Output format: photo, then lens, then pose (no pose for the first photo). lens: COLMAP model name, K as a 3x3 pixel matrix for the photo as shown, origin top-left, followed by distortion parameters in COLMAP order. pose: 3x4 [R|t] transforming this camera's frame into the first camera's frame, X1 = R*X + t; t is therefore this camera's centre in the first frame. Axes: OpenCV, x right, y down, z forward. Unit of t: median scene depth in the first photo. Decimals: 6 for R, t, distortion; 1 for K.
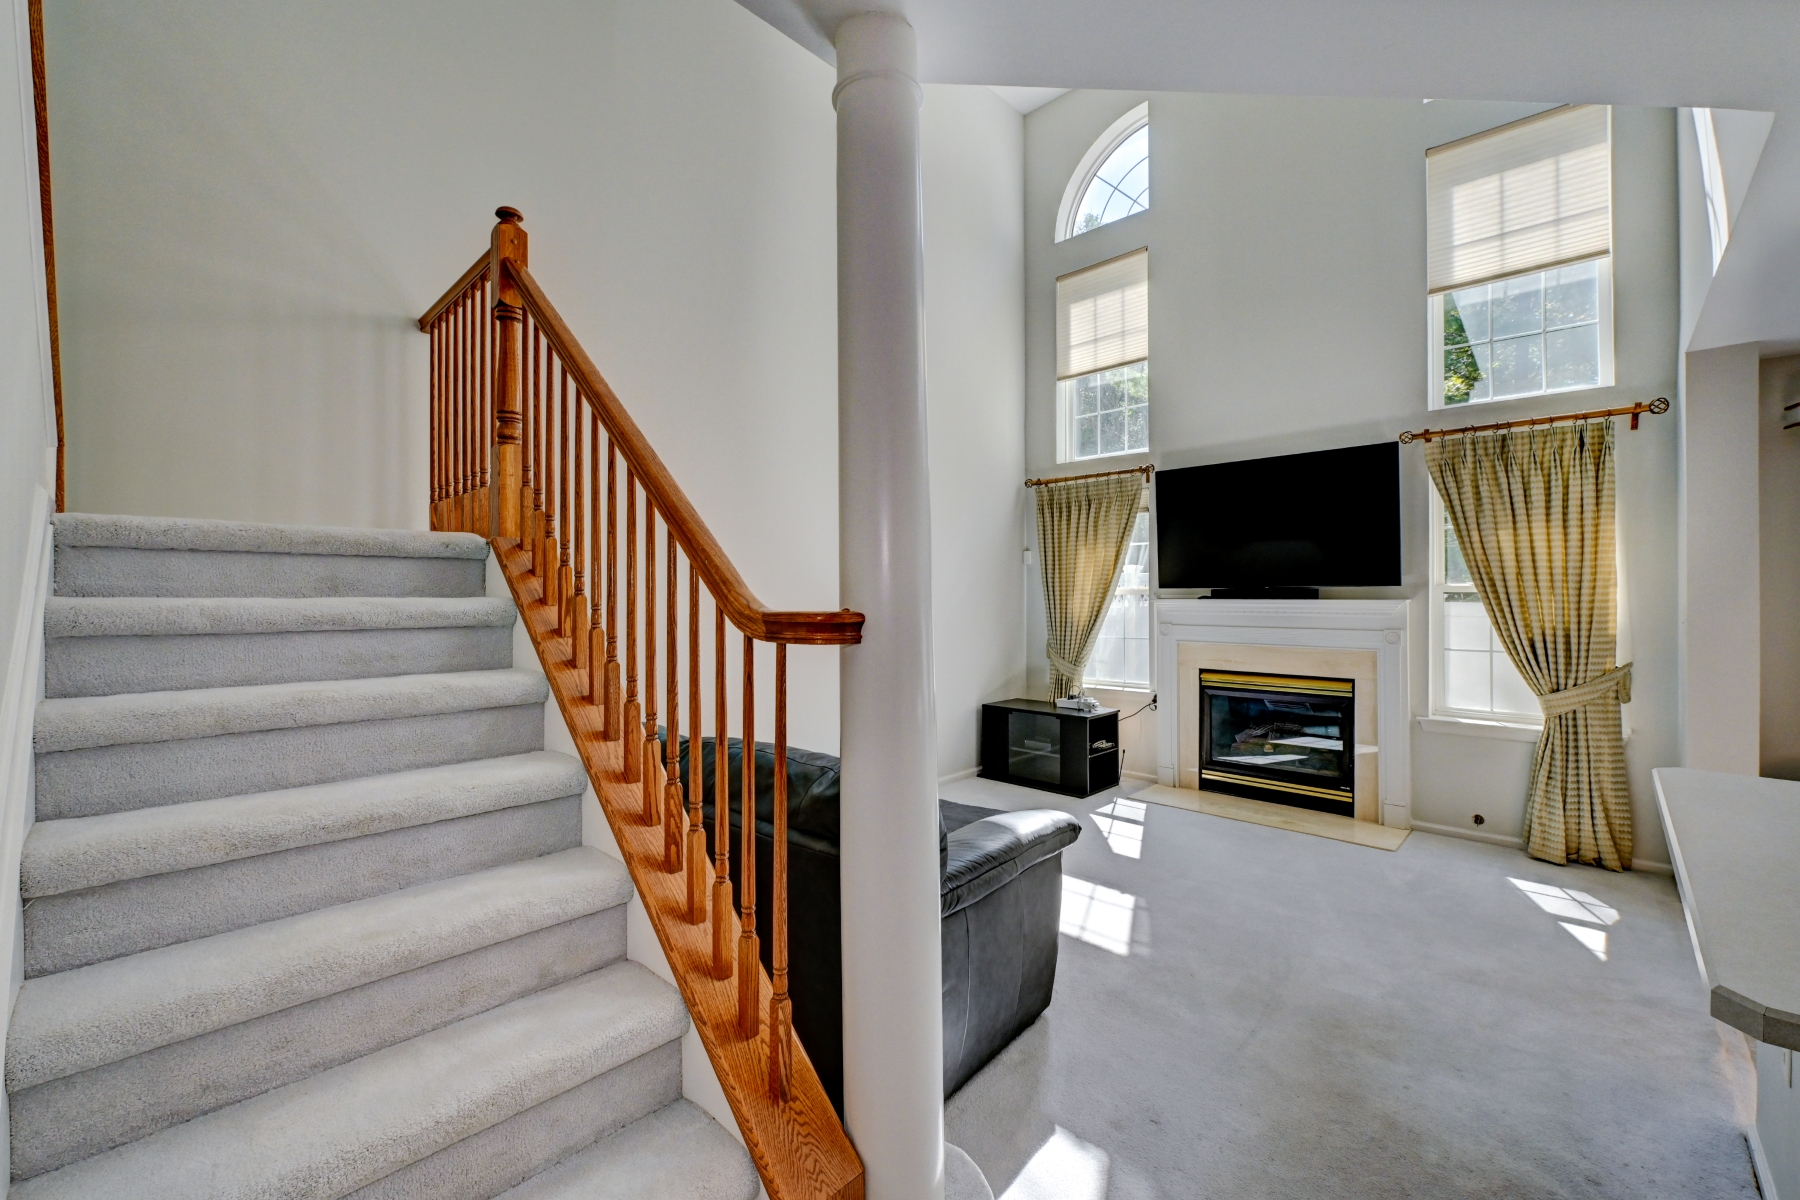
lens RADIAL K [[741.8, 0, 906.2], [0, 741.8, 589.5], [0, 0, 1]] dist [-0.001461, -0.000122]
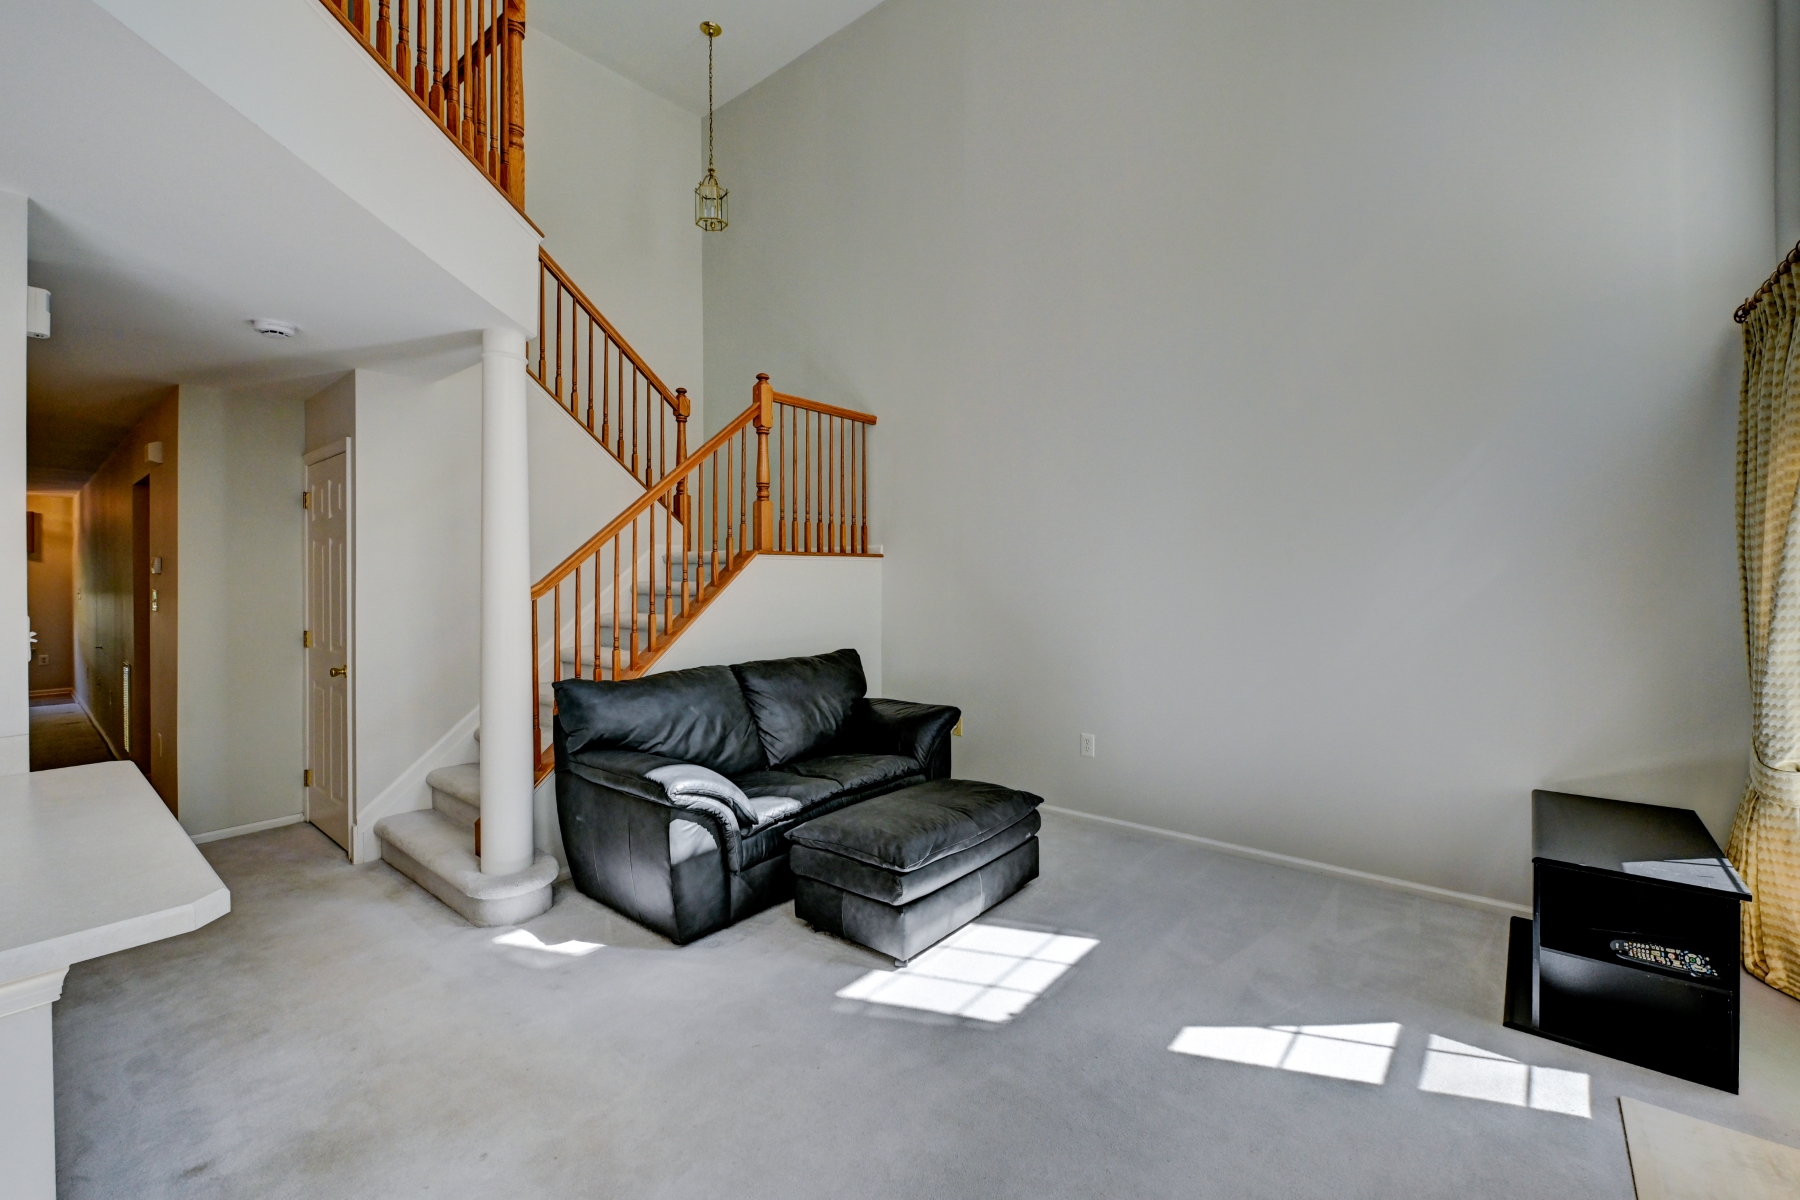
lens RADIAL K [[750.5, 0, 925.6], [0, 750.5, 575.2], [0, 0, 1]] dist [-0.001723, -0.000325]
pose [[0.066483, 0.008426, -0.997752, 0.780314], [0.004149, 0.999953, 0.008721, -0.002015], [0.997779, -0.004720, 0.066445, 0.701188]]
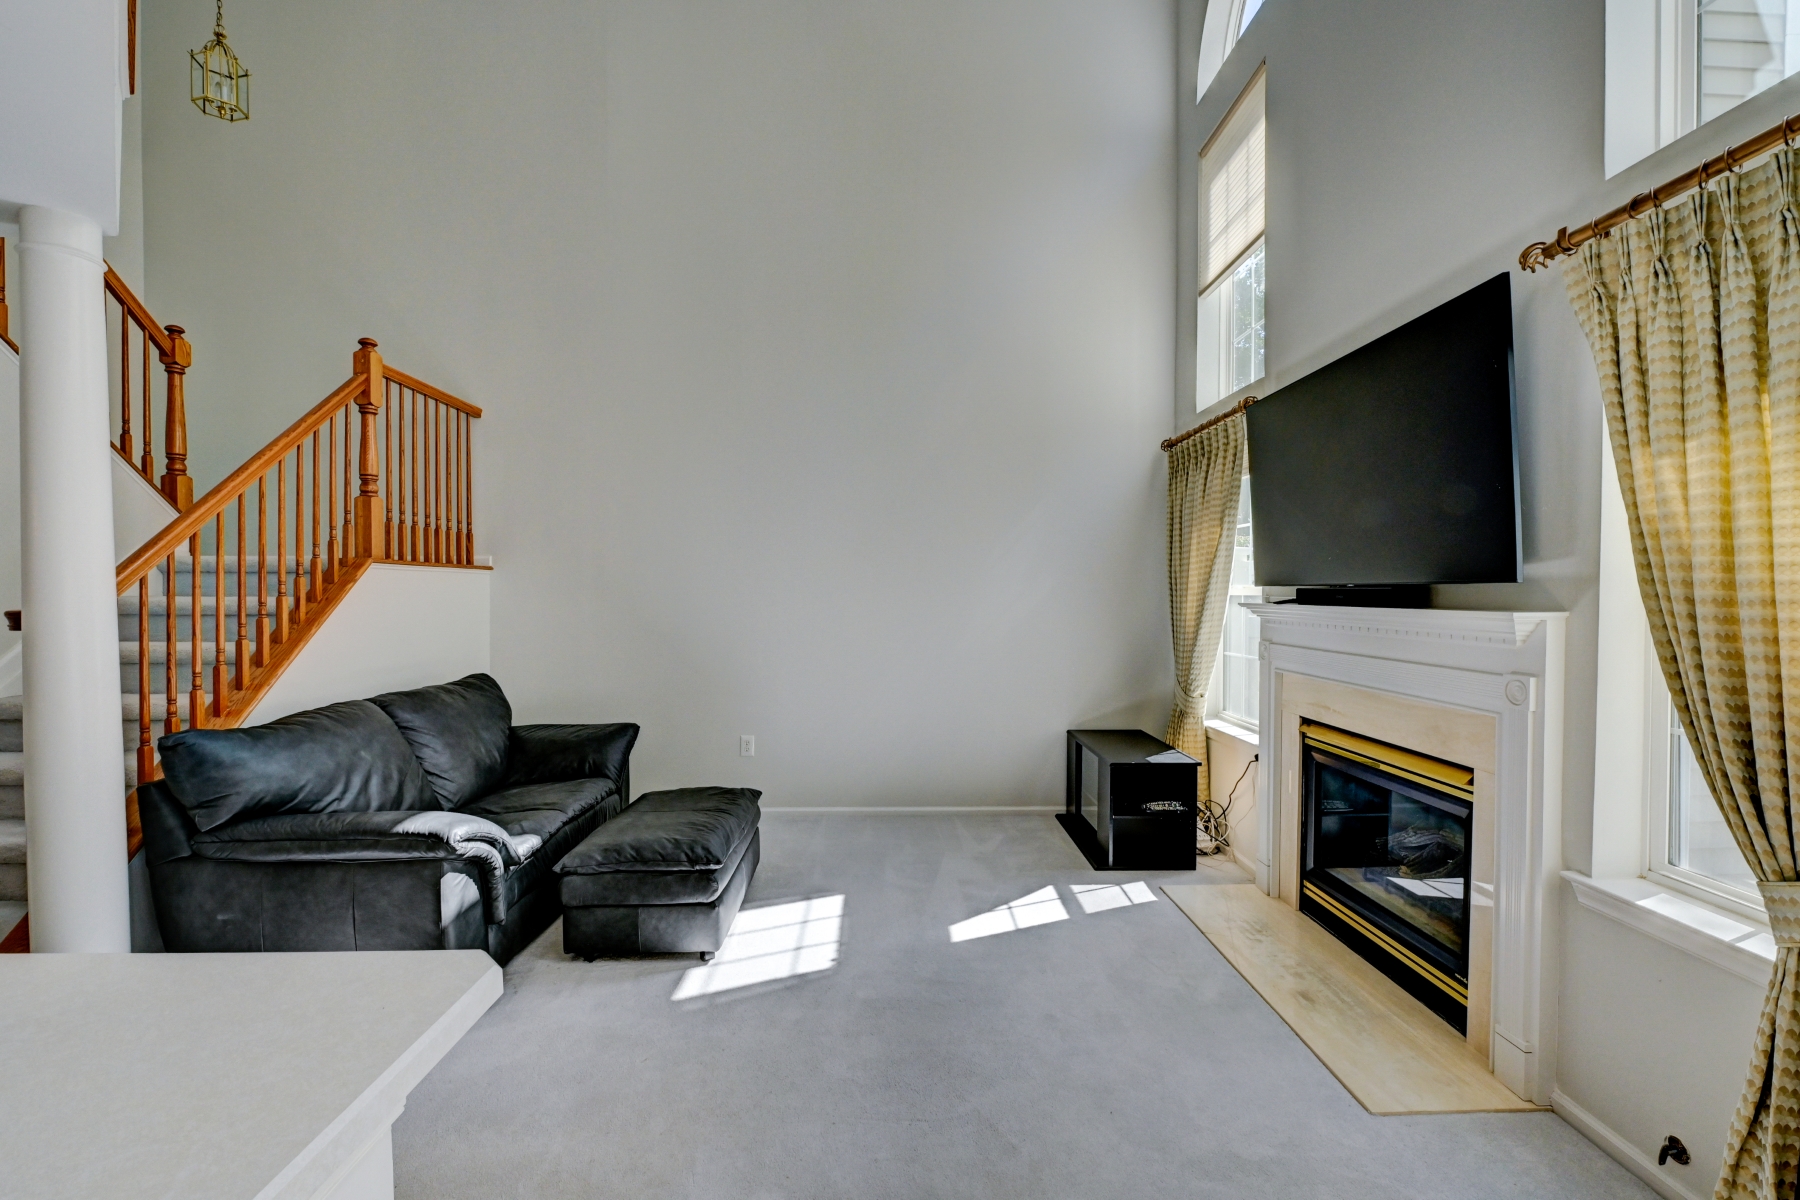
lens RADIAL K [[753.4, 0, 892.8], [0, 753.4, 605.0], [0, 0, 1]] dist [-0.003710, -0.000355]
pose [[0.684353, 0.020739, -0.728856, 0.744218], [-0.006704, 0.999732, 0.022152, 0.001834], [0.729120, -0.010273, 0.684308, 0.388099]]
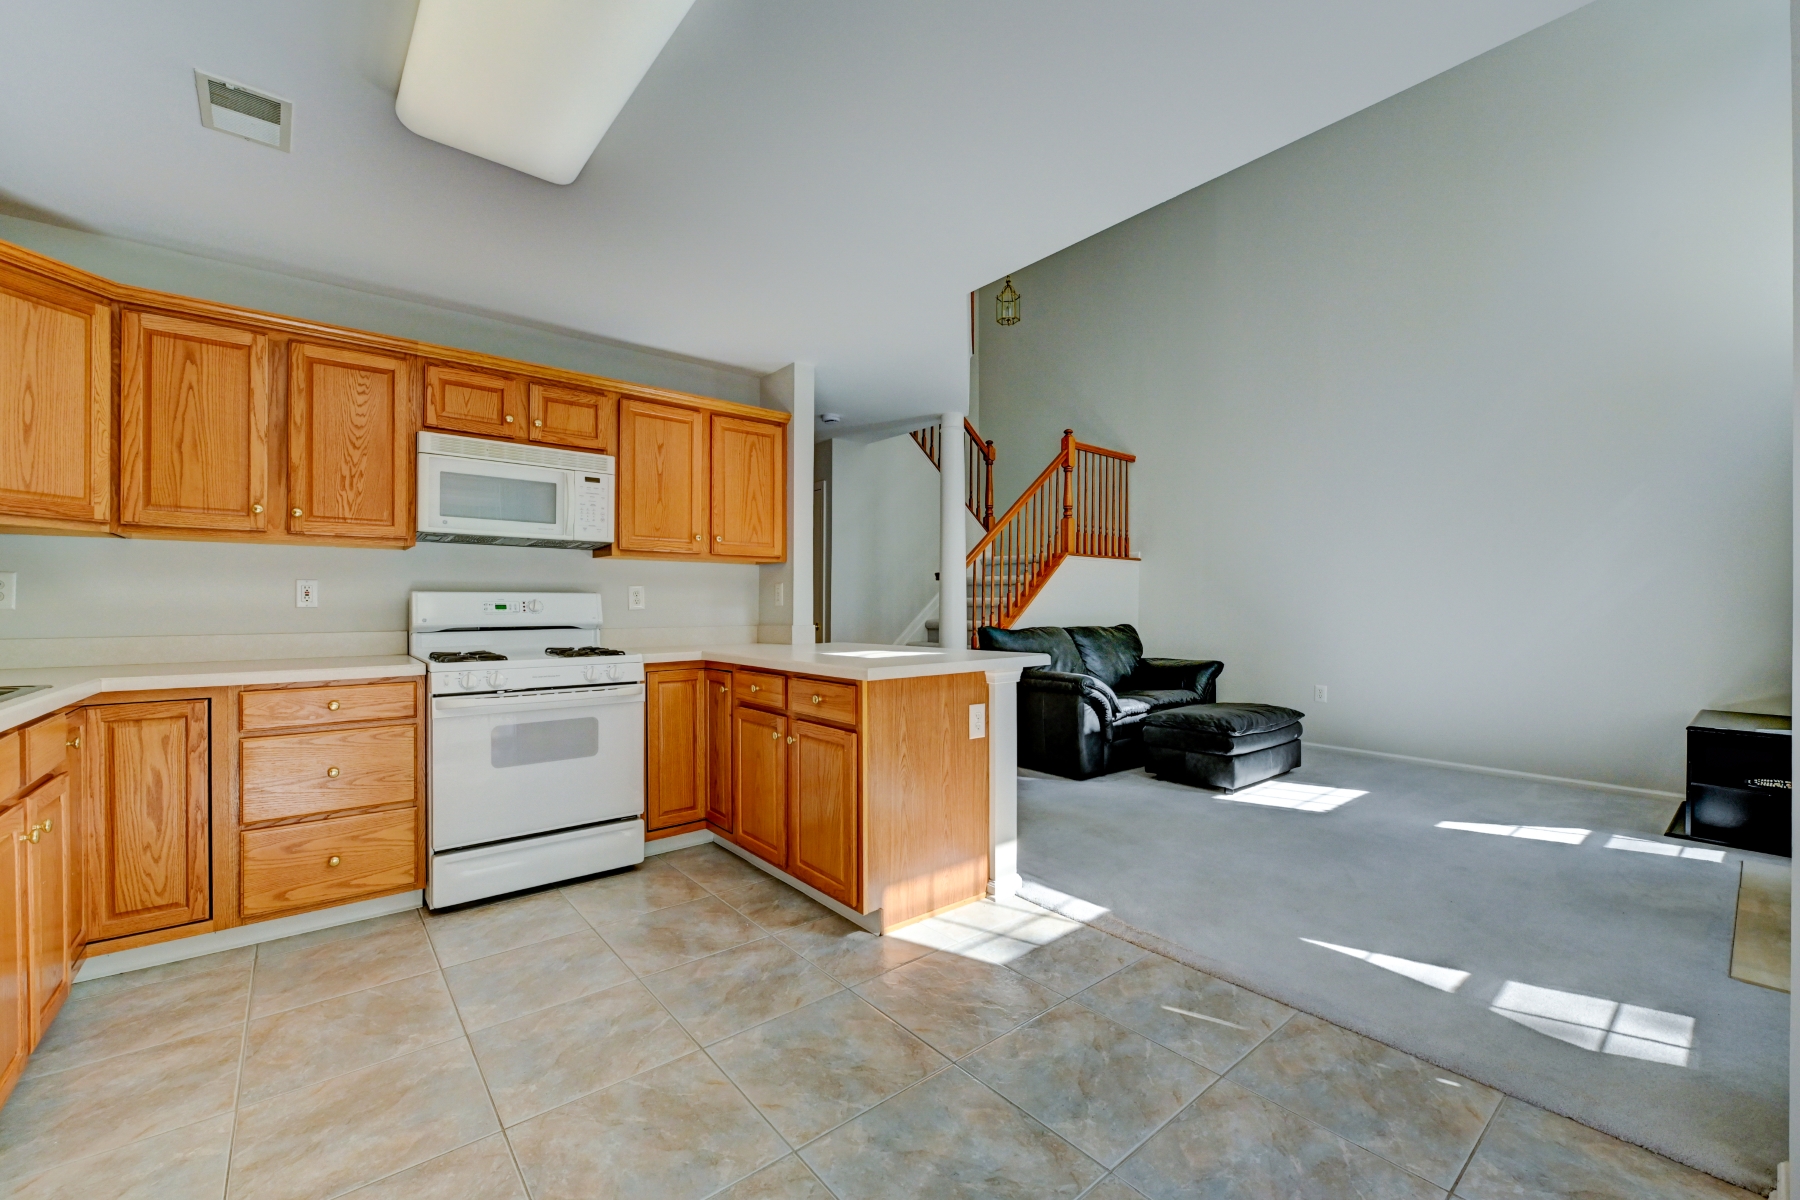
lens RADIAL K [[720.1, 0, 900.0], [0, 720.1, 600.0], [0, 0, 1]] dist [-0.001647, -0.000535]
pose [[-0.141225, 0.002037, -0.989975, 1.194249], [-0.004283, 0.999987, 0.002668, 0.063848], [0.989968, 0.004617, -0.141215, 0.411900]]
